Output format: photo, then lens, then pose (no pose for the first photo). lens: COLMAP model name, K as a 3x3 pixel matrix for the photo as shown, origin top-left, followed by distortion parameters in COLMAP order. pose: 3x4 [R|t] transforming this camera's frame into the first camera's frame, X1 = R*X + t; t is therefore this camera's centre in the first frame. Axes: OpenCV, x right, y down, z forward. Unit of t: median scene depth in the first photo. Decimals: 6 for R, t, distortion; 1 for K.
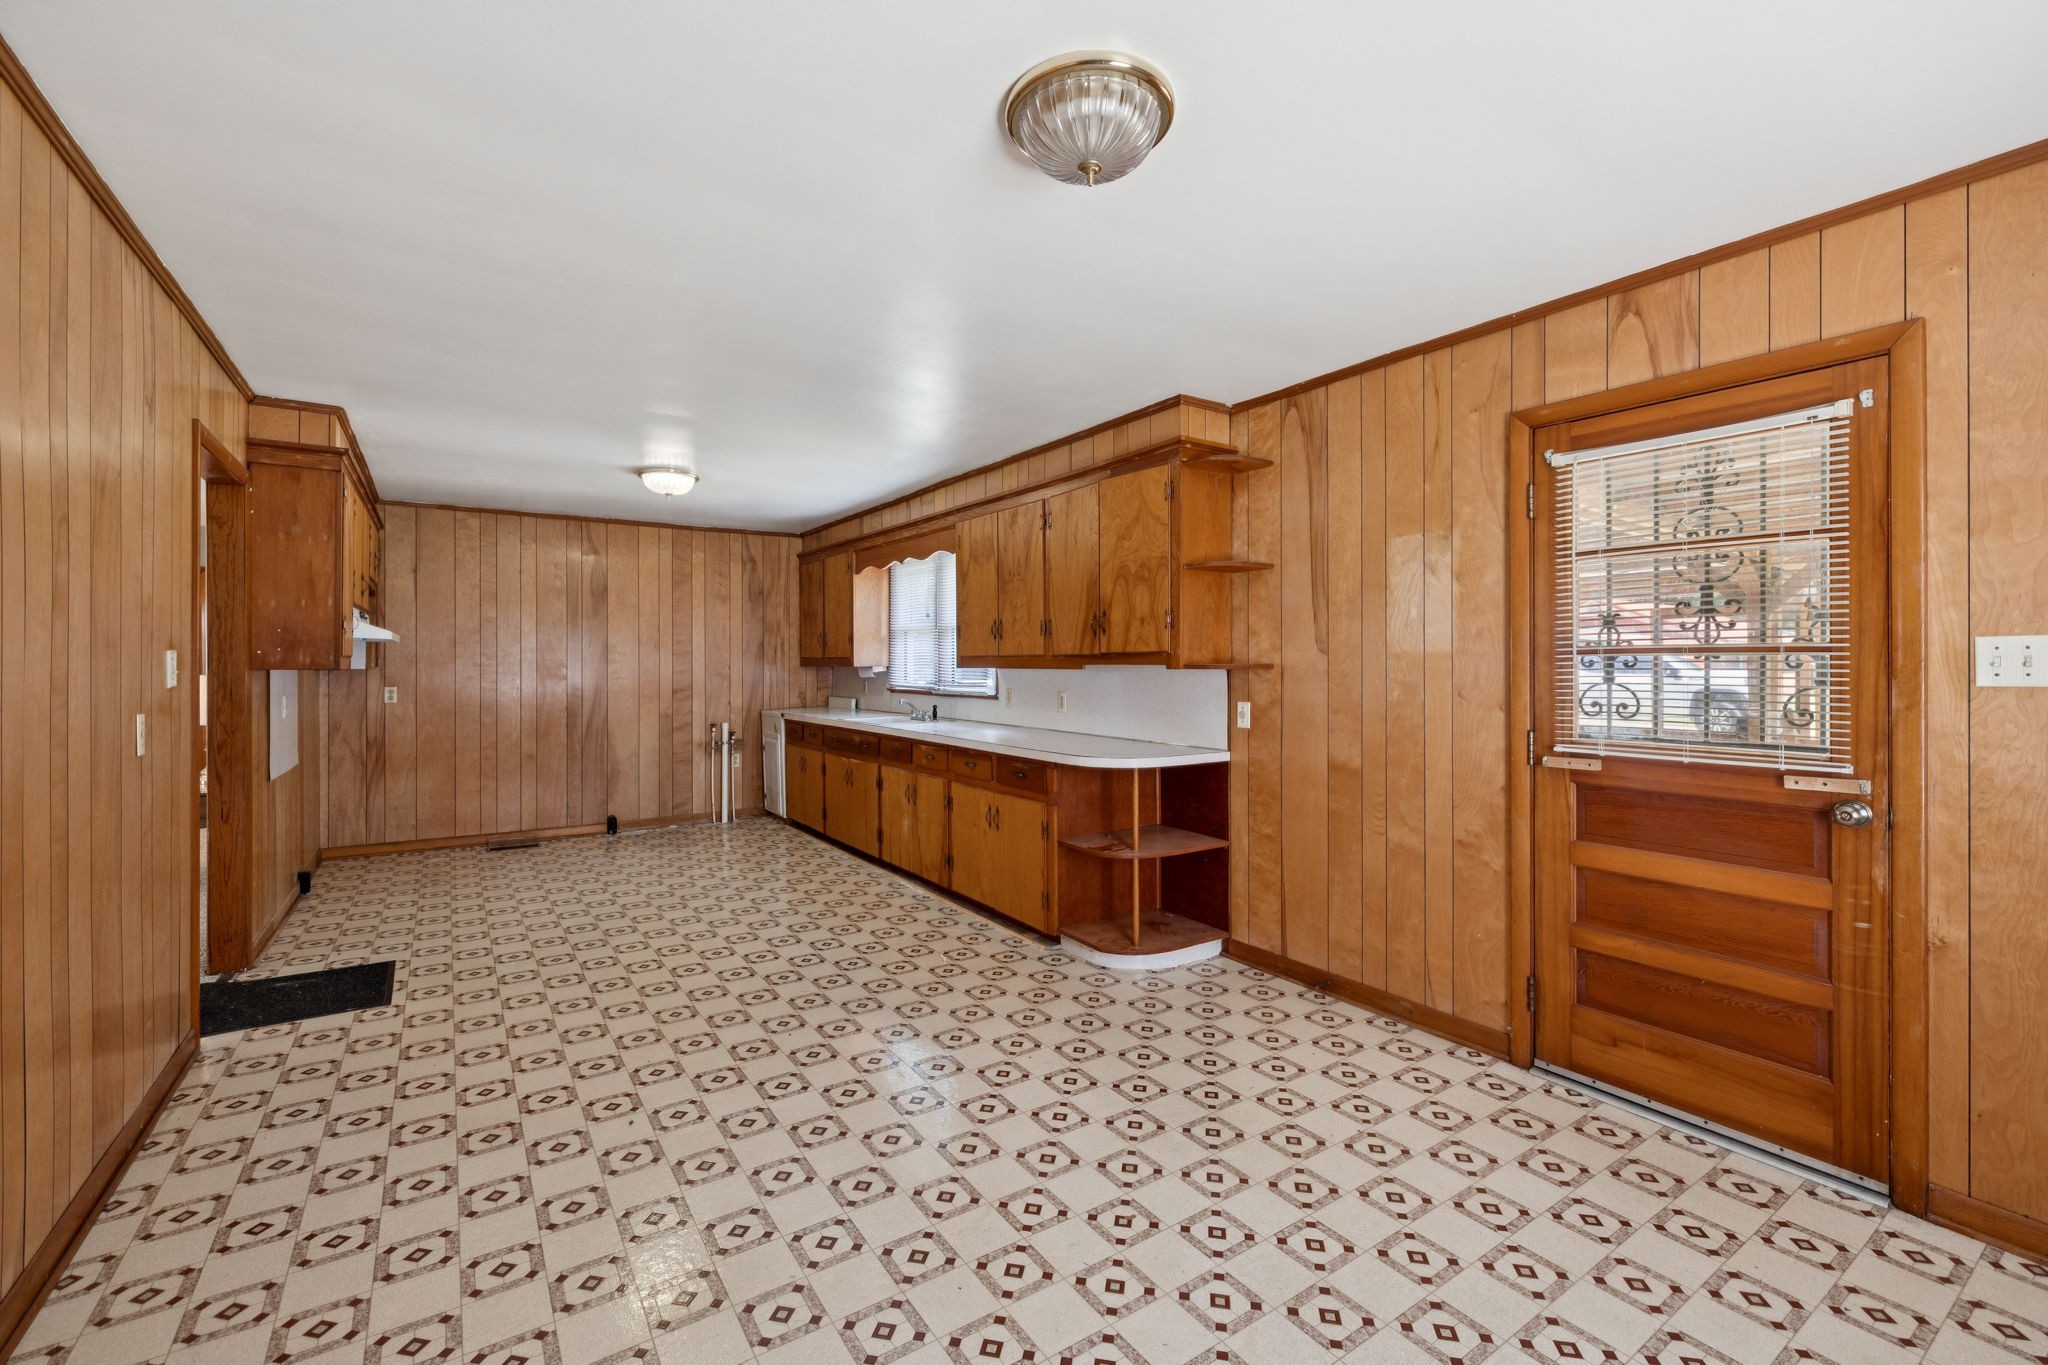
lens RADIAL K [[853.4, 0, 1024.8], [0, 853.4, 669.3], [0, 0, 1]] dist [-0.002229, 0.000765]
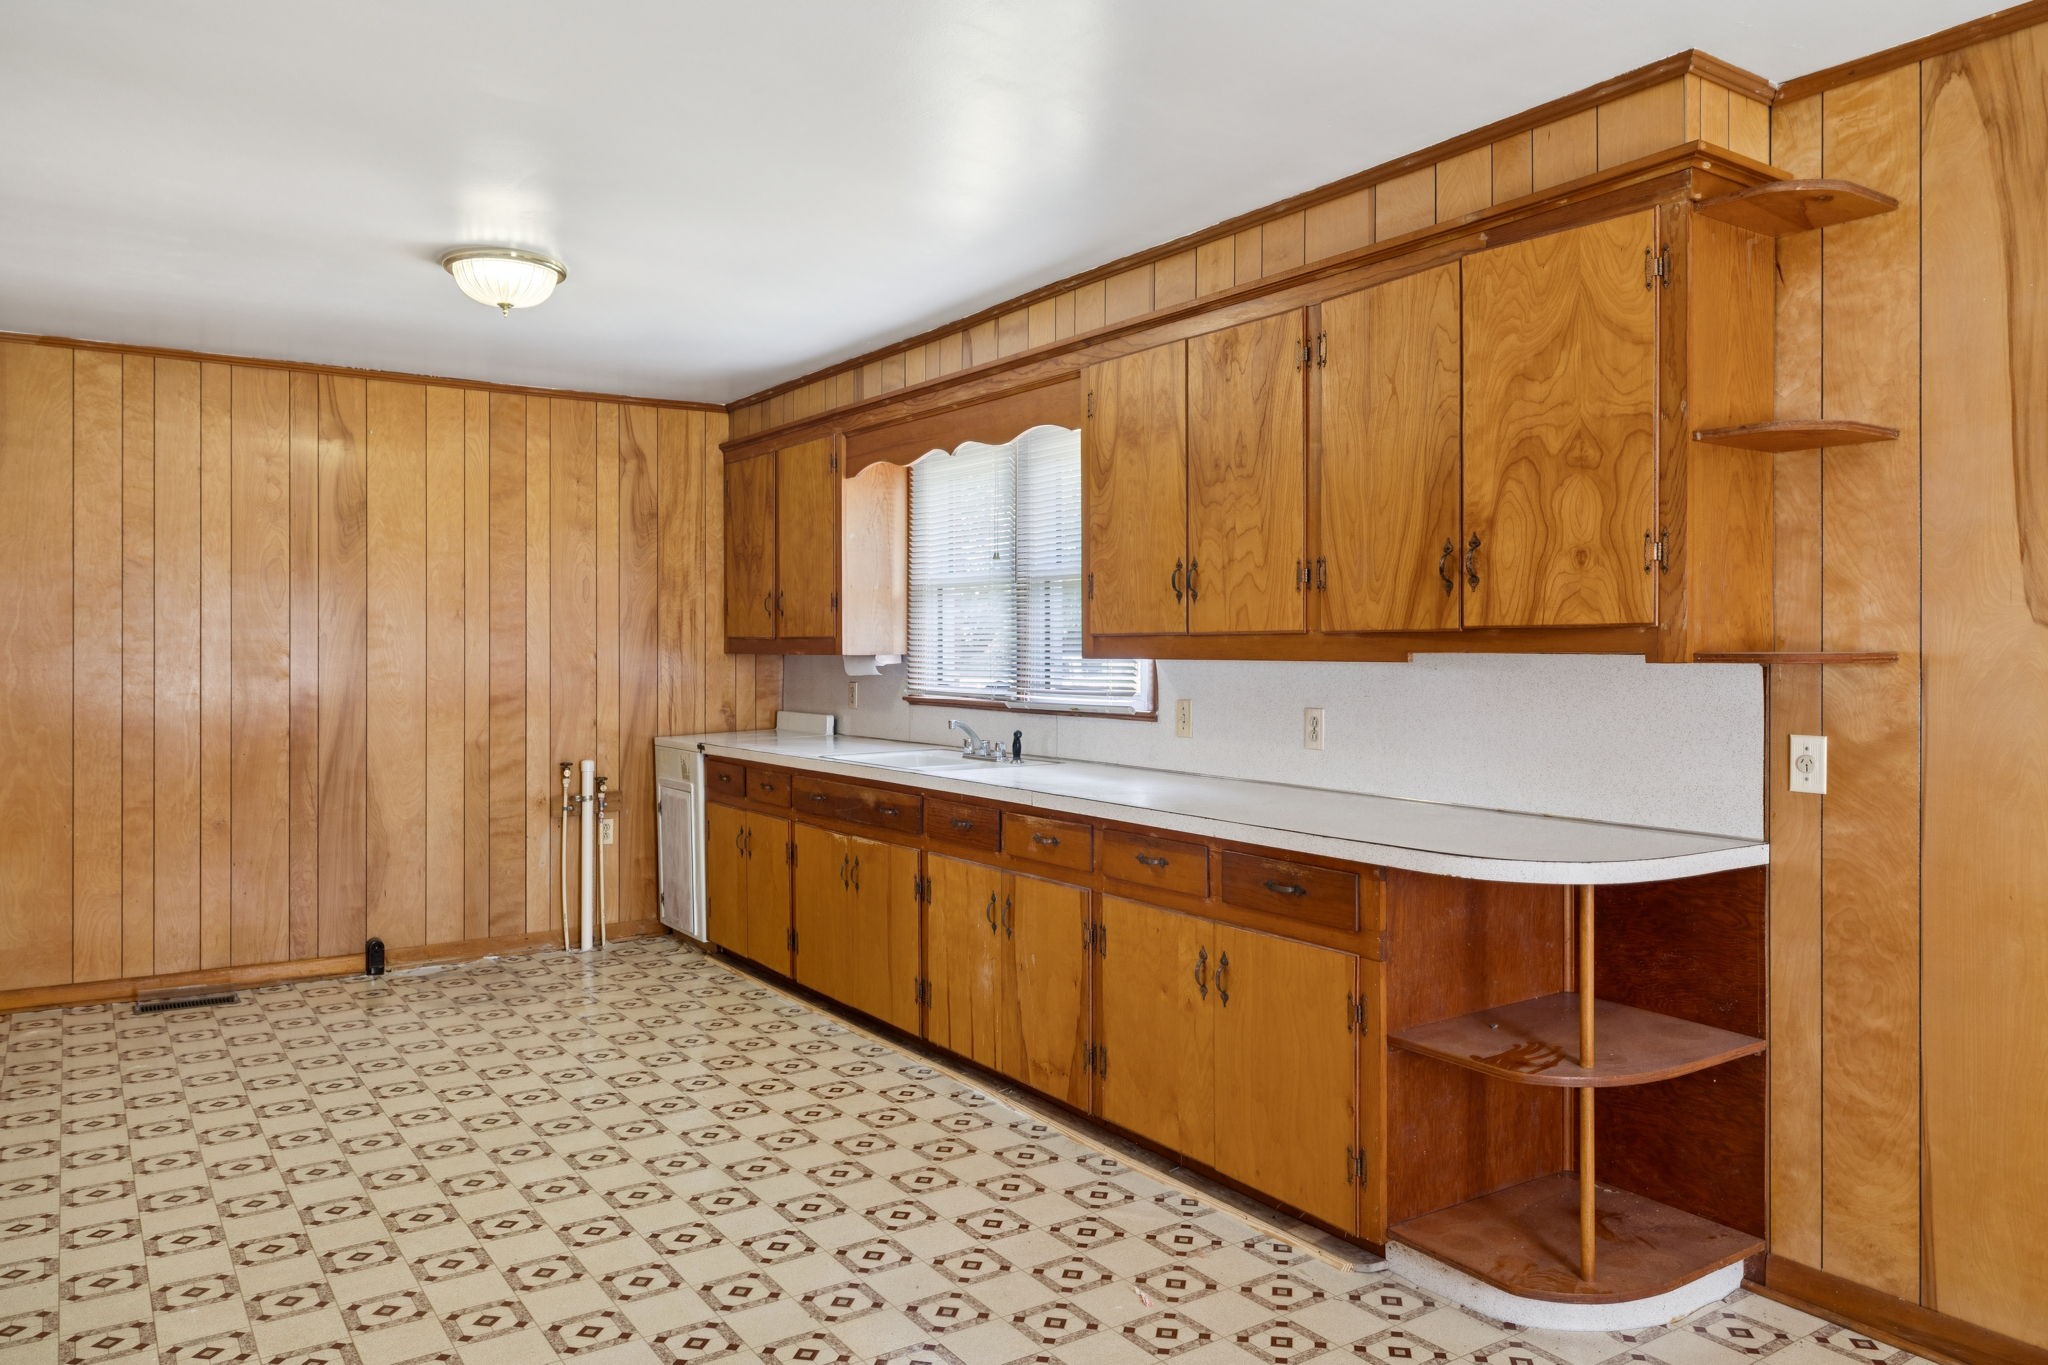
lens RADIAL K [[1417.7, 0, 1024.4], [0, 1417.7, 663.3], [0, 0, 1]] dist [0.010948, -0.008934]
pose [[0.999992, 0.003944, -0.000821, -0.134792], [-0.003943, 0.999991, 0.001477, 0.000290], [0.000827, -0.001473, 0.999999, 0.205039]]
